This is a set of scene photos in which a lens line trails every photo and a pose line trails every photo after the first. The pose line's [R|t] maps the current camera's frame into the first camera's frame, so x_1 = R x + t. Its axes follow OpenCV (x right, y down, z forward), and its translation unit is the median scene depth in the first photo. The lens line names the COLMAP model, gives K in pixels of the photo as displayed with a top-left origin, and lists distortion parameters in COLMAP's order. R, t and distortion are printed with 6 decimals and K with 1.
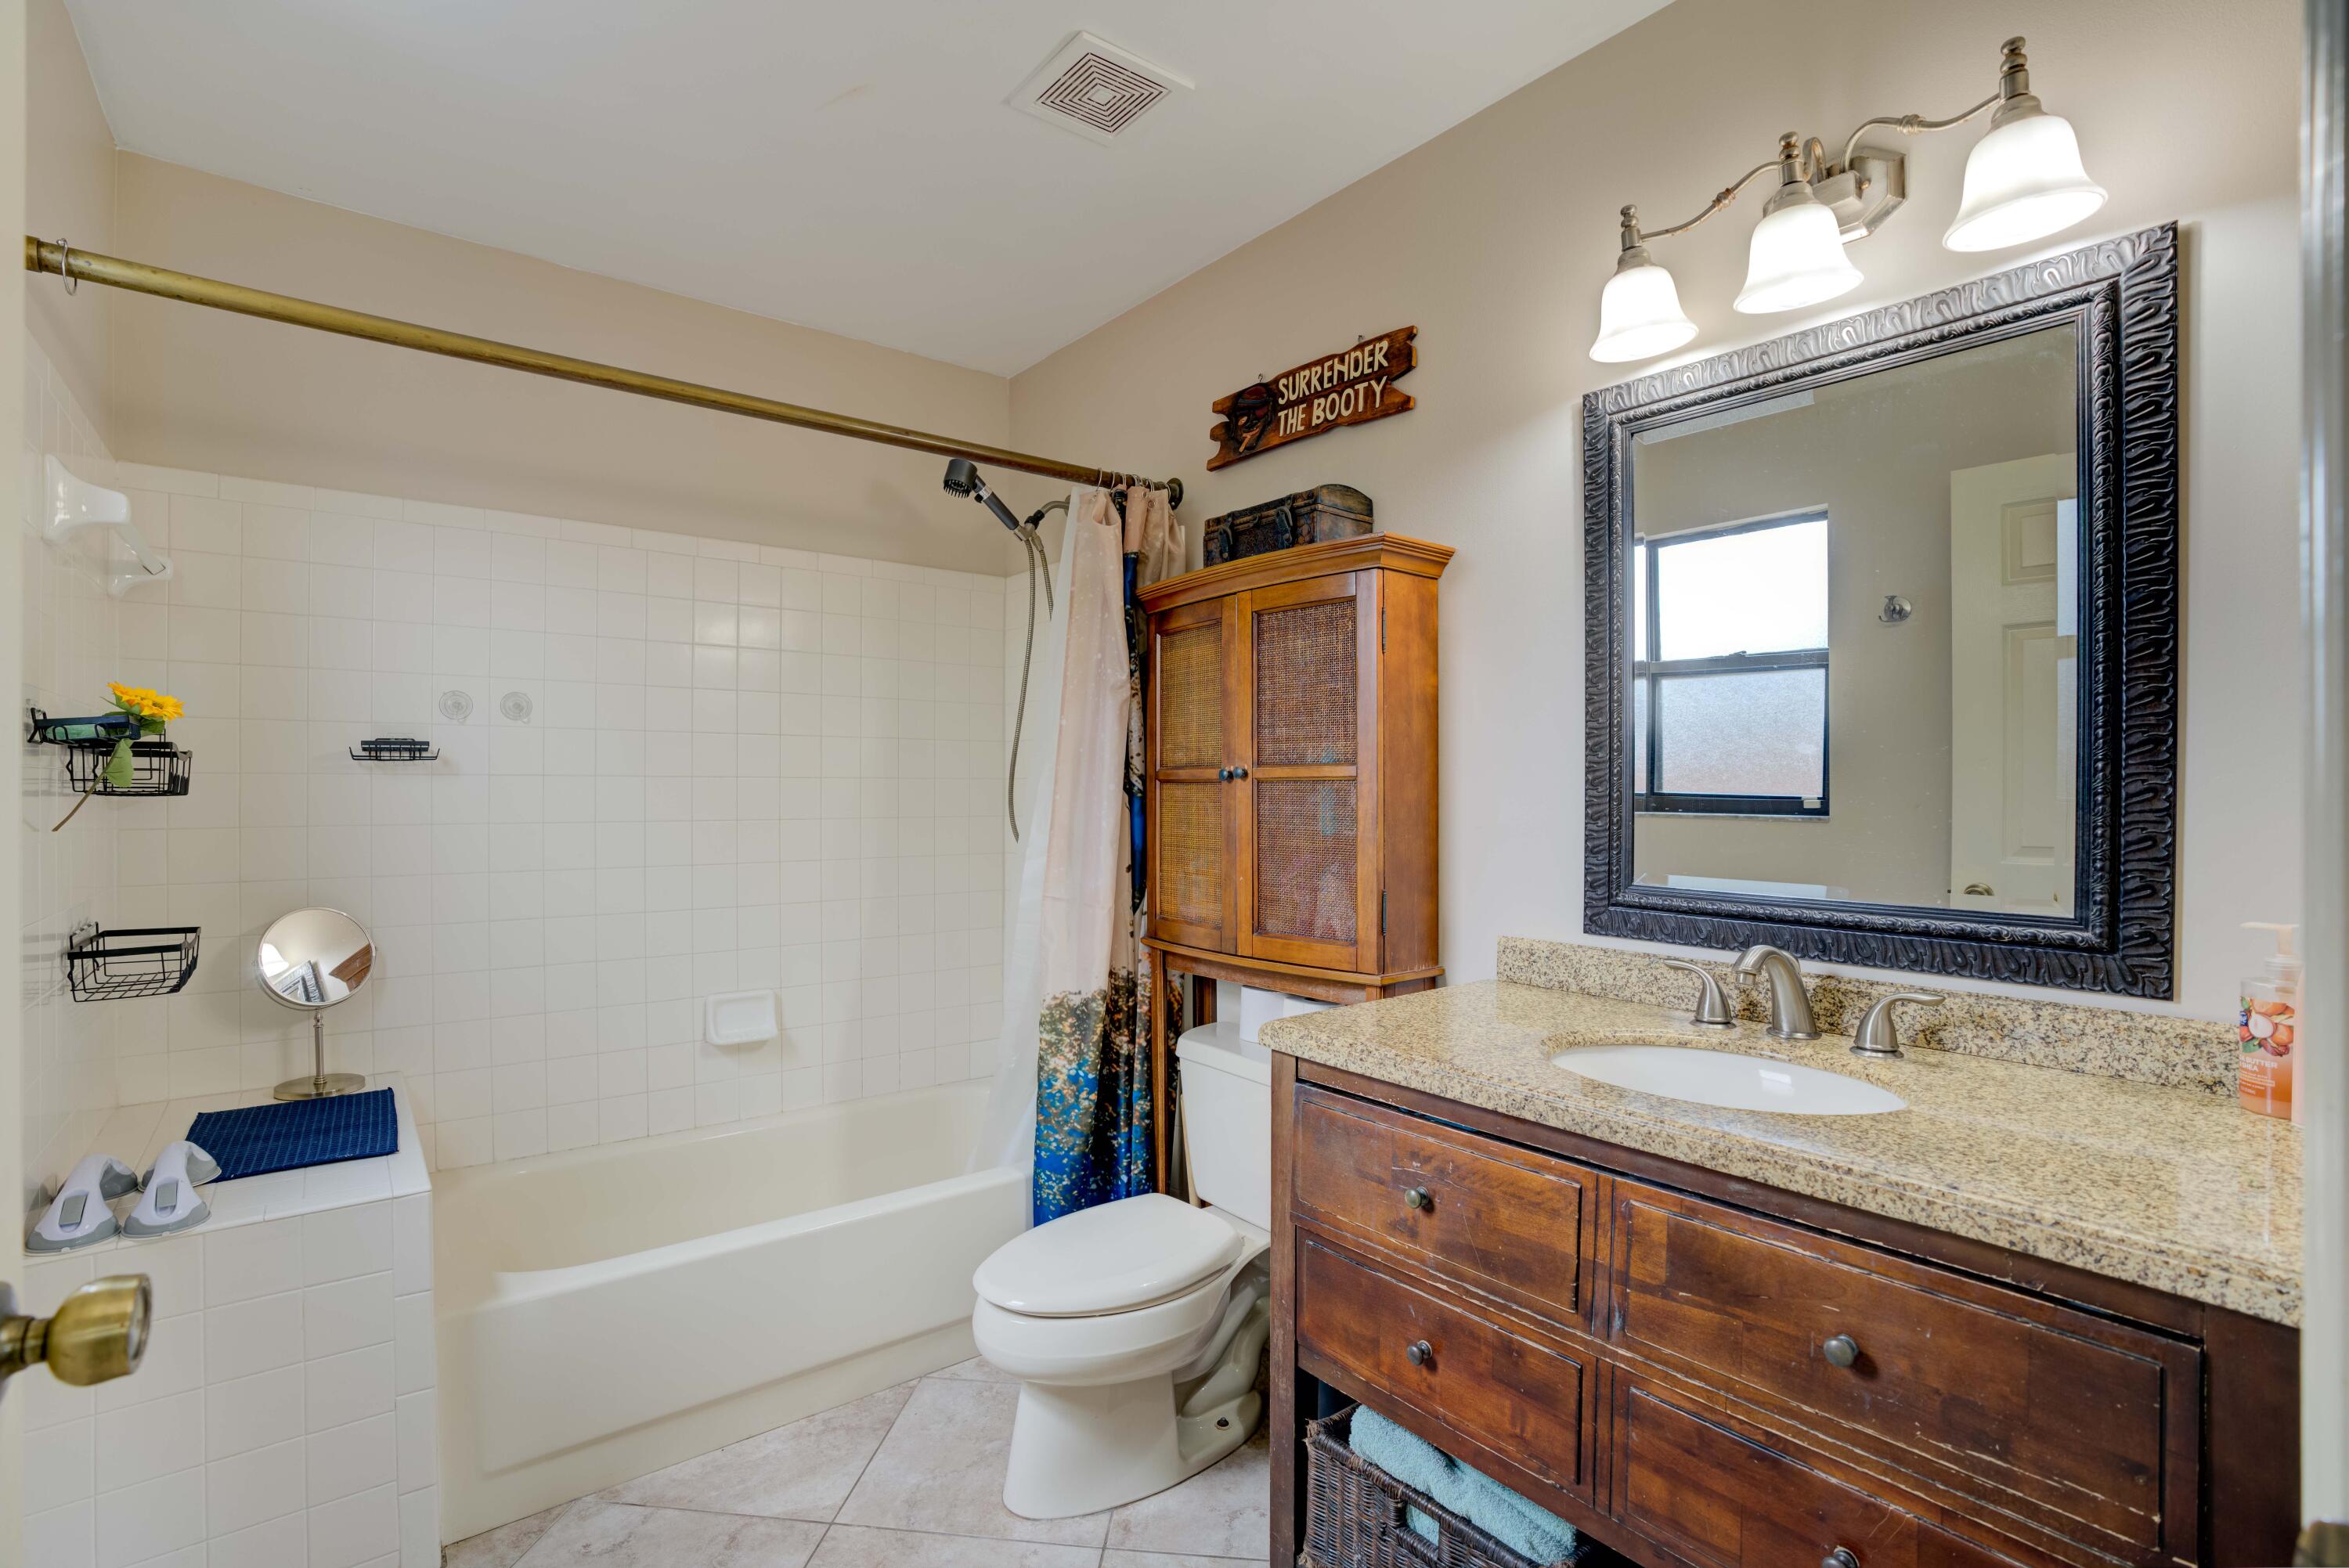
lens RADIAL K [[1084.6, 0, 1147.9], [0, 1084.6, 793.1], [0, 0, 1]] dist [-0.068325, 0.024395]
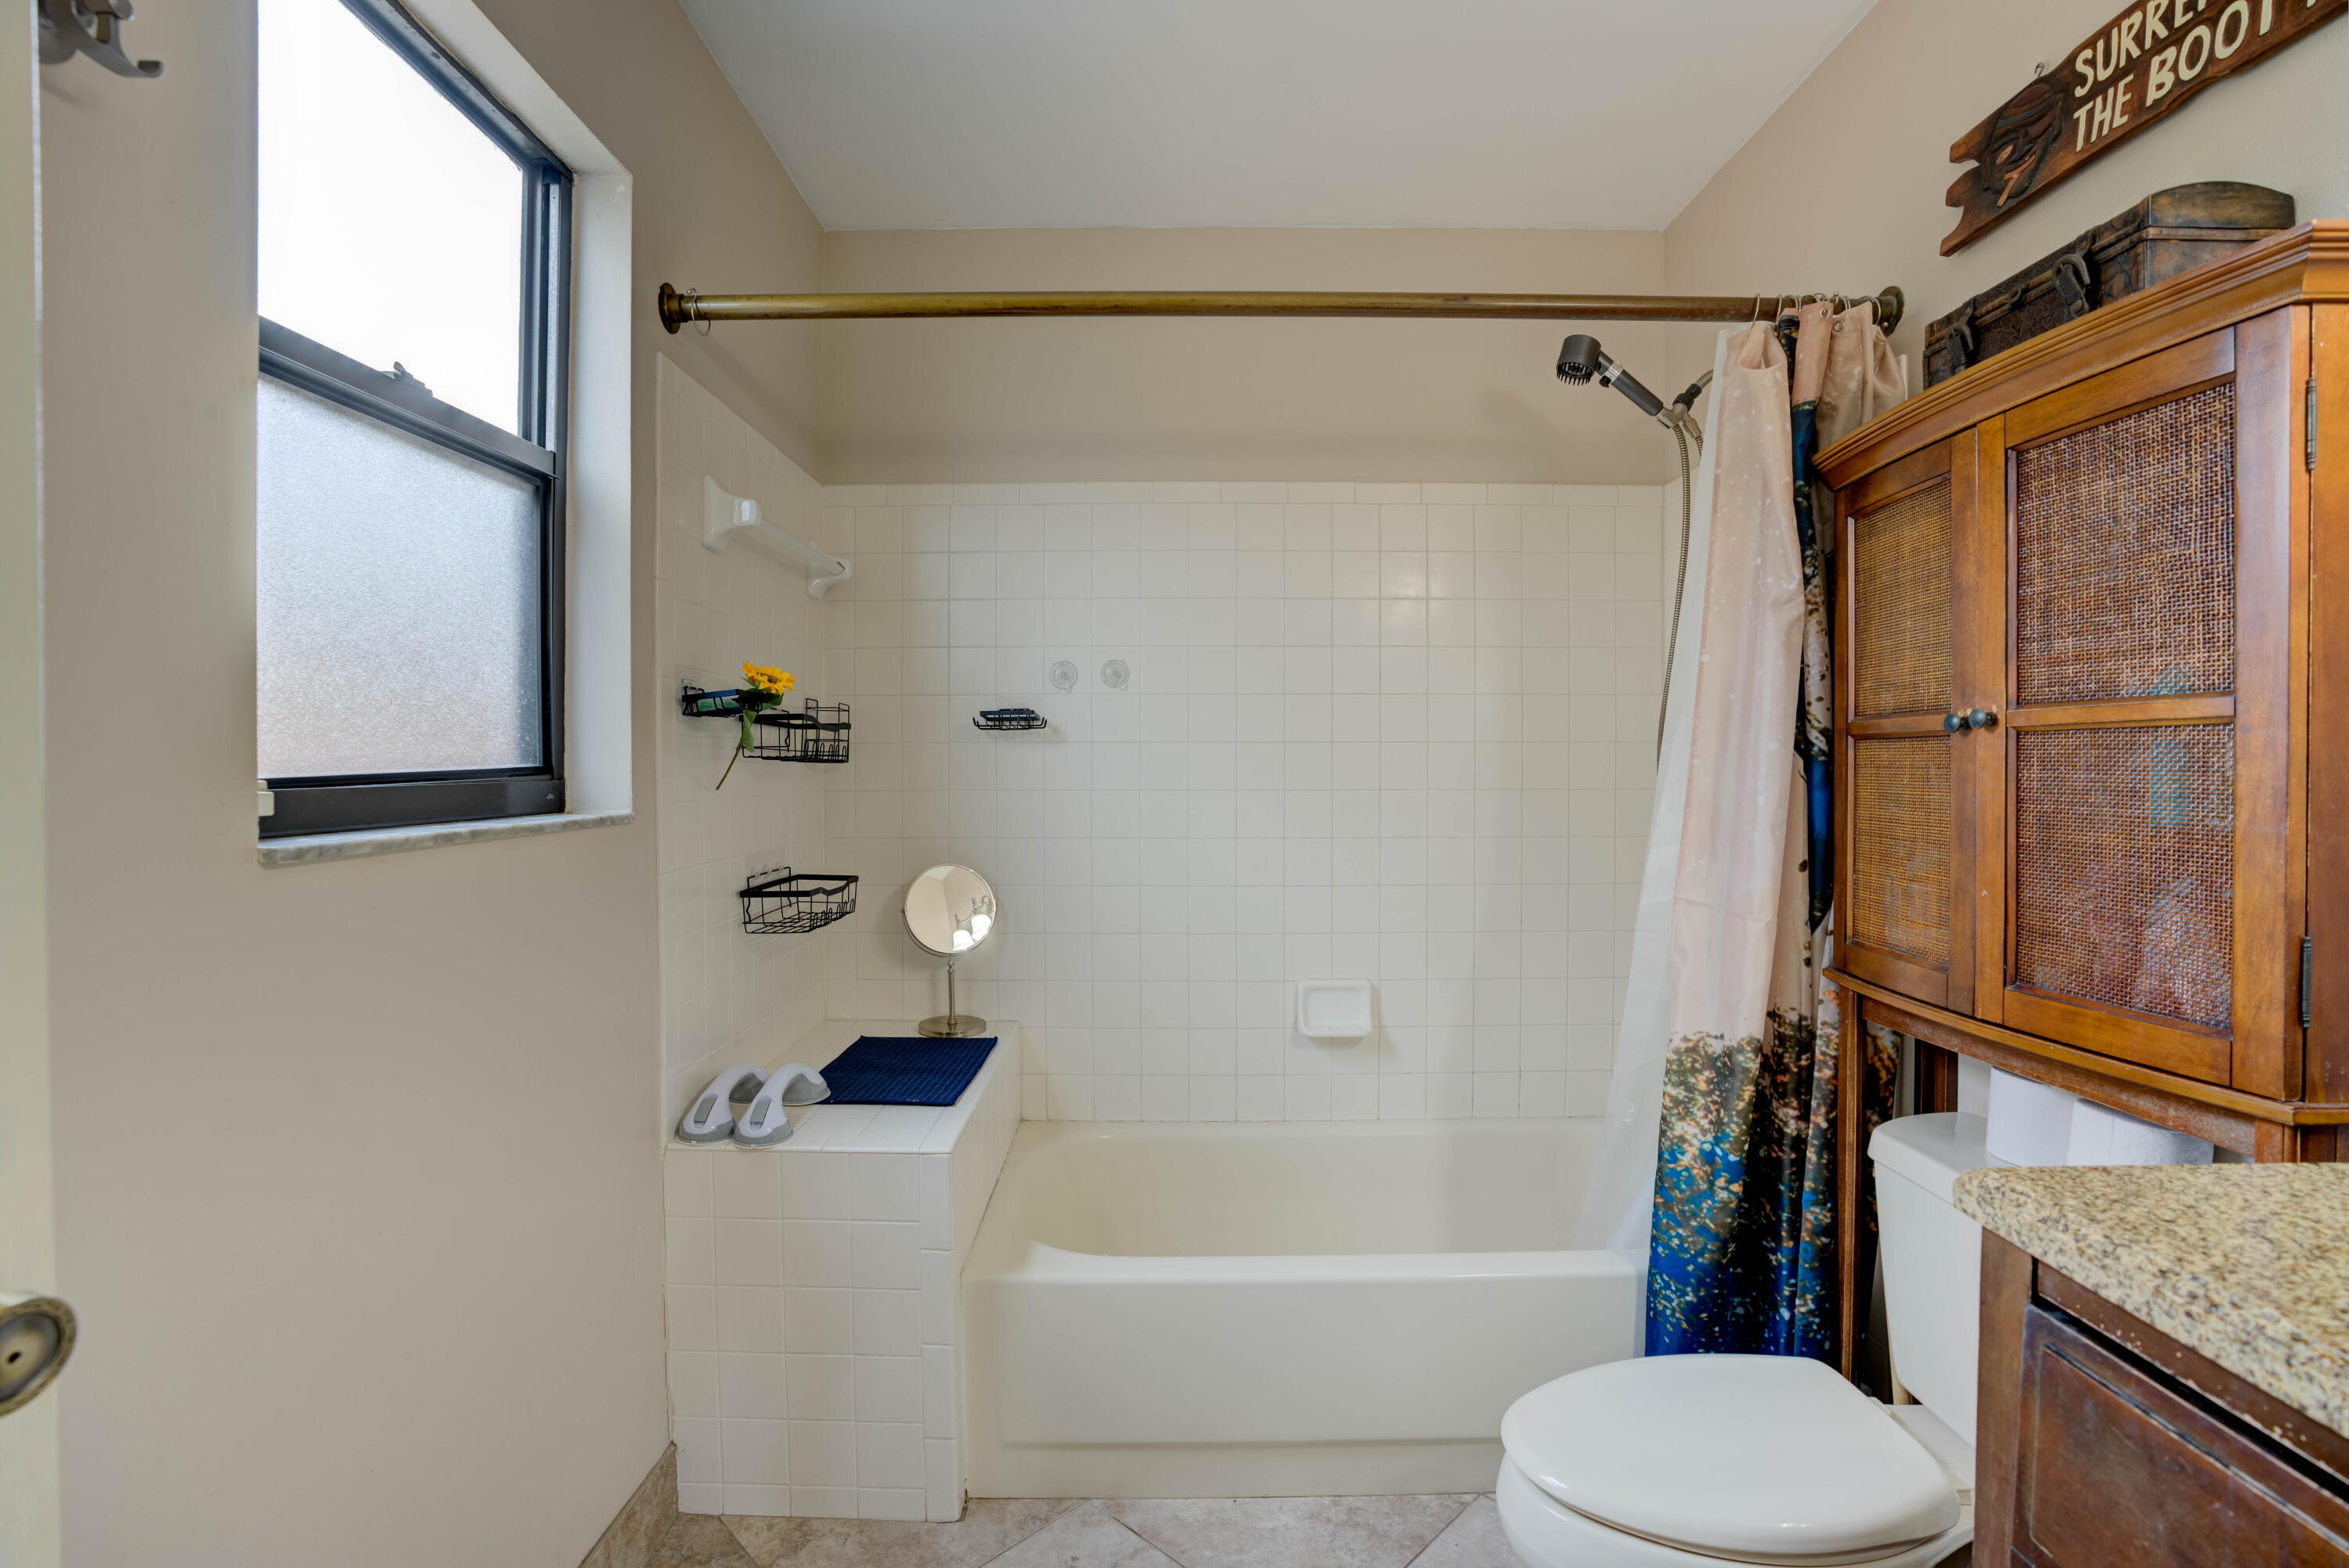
lens RADIAL K [[1084.6, 0, 1151.1], [0, 1084.6, 778.2], [0, 0, 1]] dist [-0.068325, 0.024395]
pose [[0.789563, 0.005935, -0.613640, 0.073365], [-0.000305, 0.999957, 0.009278, 0.008599], [0.613669, -0.007138, 0.789531, 0.237837]]
